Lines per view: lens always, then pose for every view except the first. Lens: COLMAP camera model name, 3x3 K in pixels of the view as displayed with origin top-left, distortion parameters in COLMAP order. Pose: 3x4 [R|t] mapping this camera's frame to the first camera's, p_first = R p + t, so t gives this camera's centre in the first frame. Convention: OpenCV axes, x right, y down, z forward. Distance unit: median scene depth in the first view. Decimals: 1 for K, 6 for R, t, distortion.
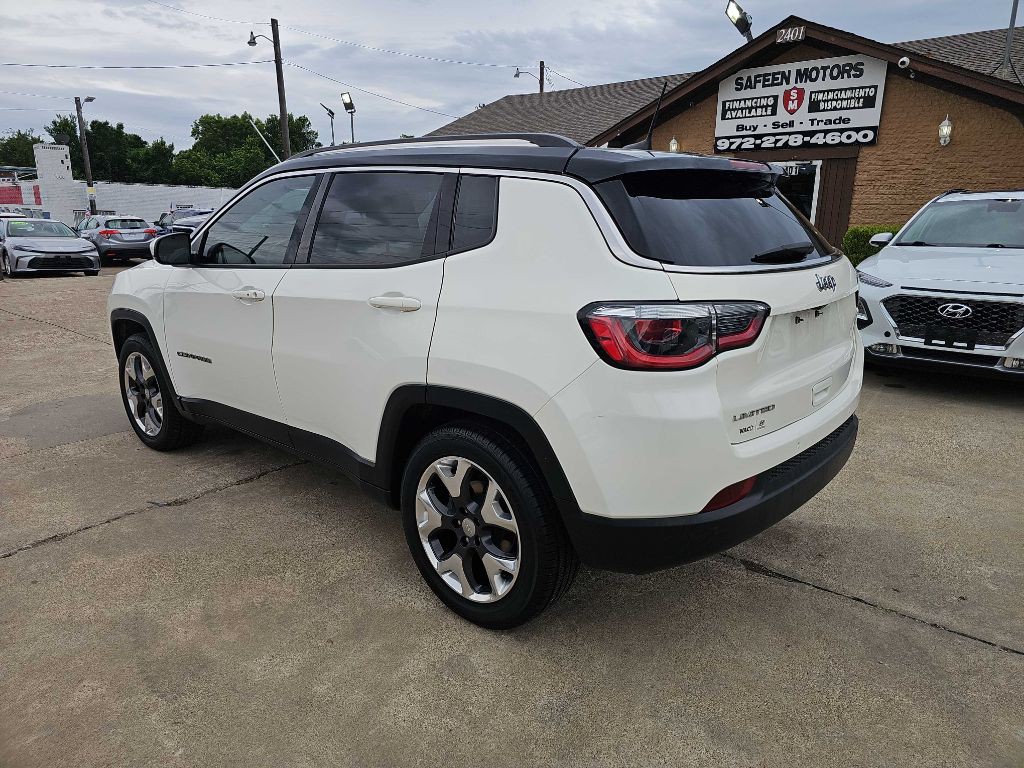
lens RADIAL K [[680.9, 0, 514.5], [0, 680.9, 383.9], [0, 0, 1]] dist [0.051015, -0.035444]
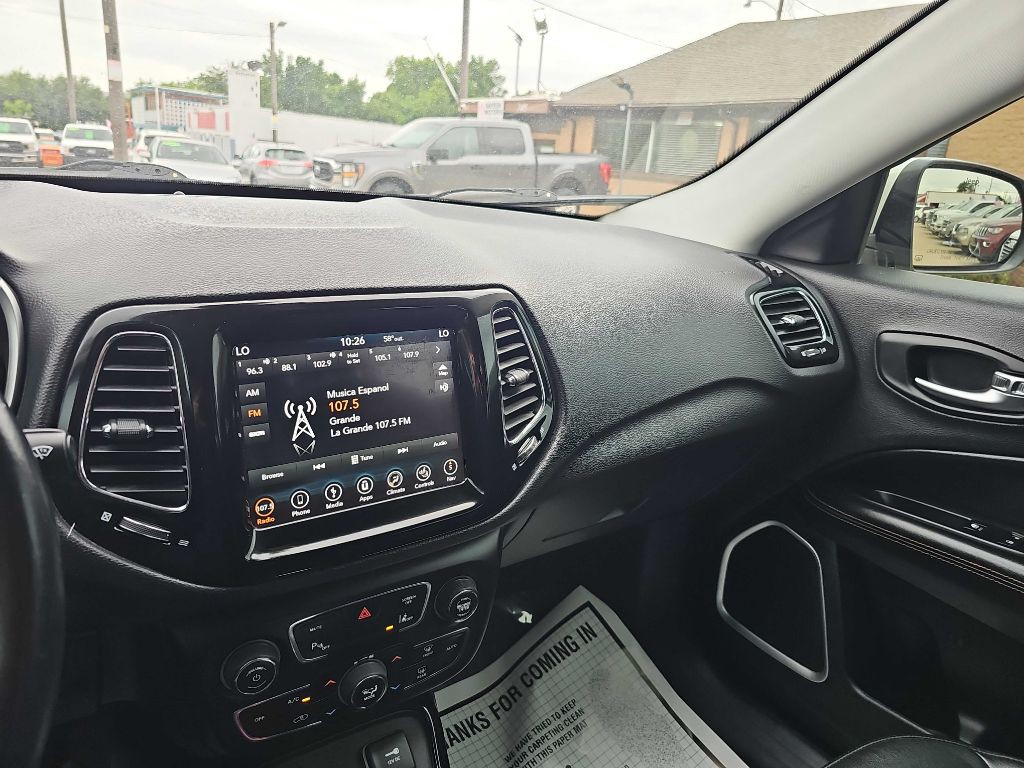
lens RADIAL K [[680.9, 0, 493.7], [0, 680.9, 359.9], [0, 0, 1]] dist [0.051015, -0.035444]
pose [[0.959892, 0.144524, -0.240250, -0.081943], [-0.138337, 0.989472, 0.042515, -0.079865], [0.243865, -0.007574, 0.969780, 0.374559]]
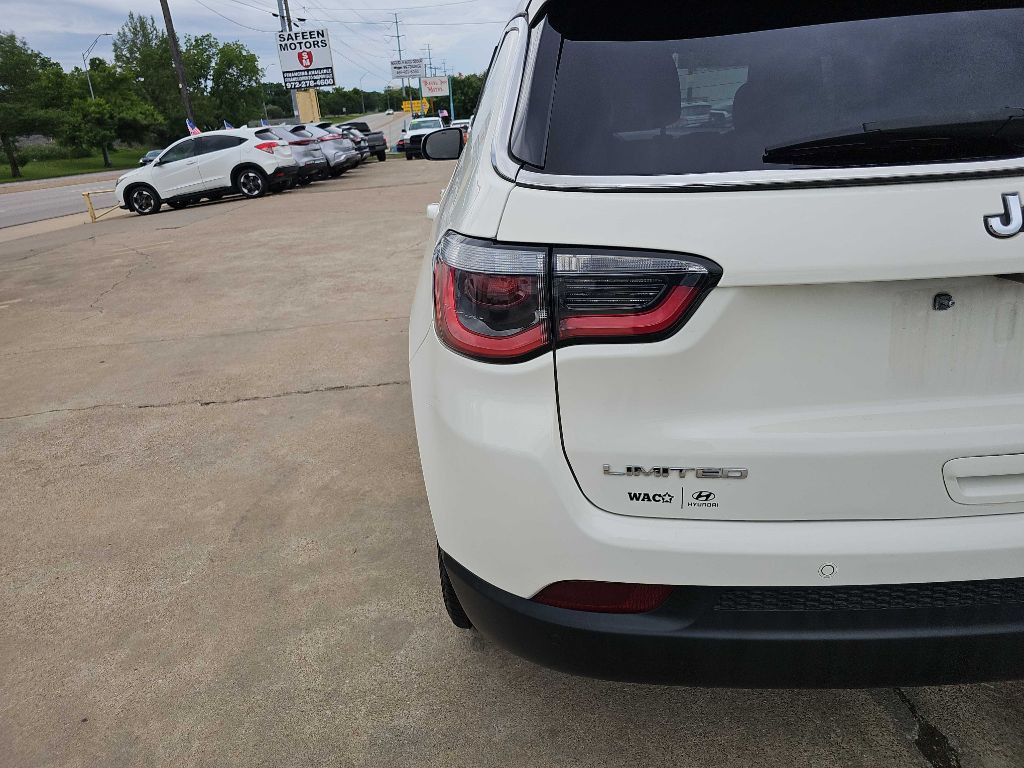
lens RADIAL K [[680.9, 0, 491.1], [0, 680.9, 386.3], [0, 0, 1]] dist [0.051015, -0.035444]
pose [[0.664677, 0.232172, -0.710142, 0.123339], [-0.112294, 0.970738, 0.212266, -0.023009], [0.738644, -0.061344, 0.671299, 0.113755]]
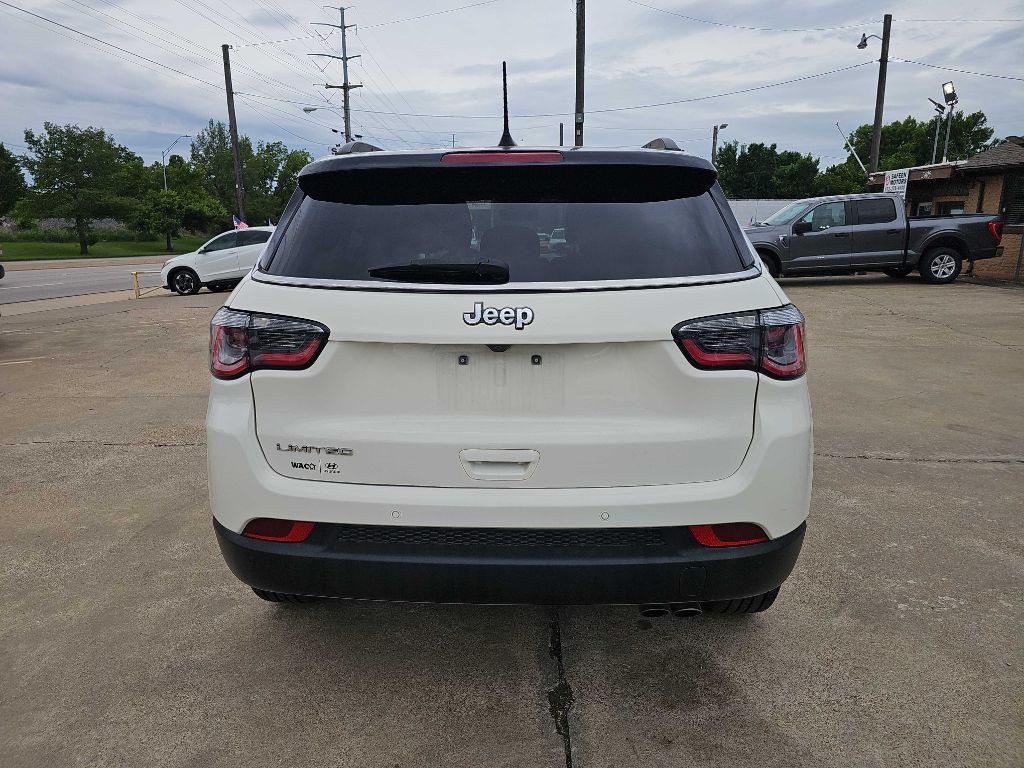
lens RADIAL K [[680.9, 0, 496.0], [0, 680.9, 383.0], [0, 0, 1]] dist [0.051015, -0.035444]
pose [[0.622081, 0.171808, -0.763870, 0.230254], [-0.186502, 0.980060, 0.068549, -0.028761], [0.760416, 0.099821, 0.641719, 0.124671]]
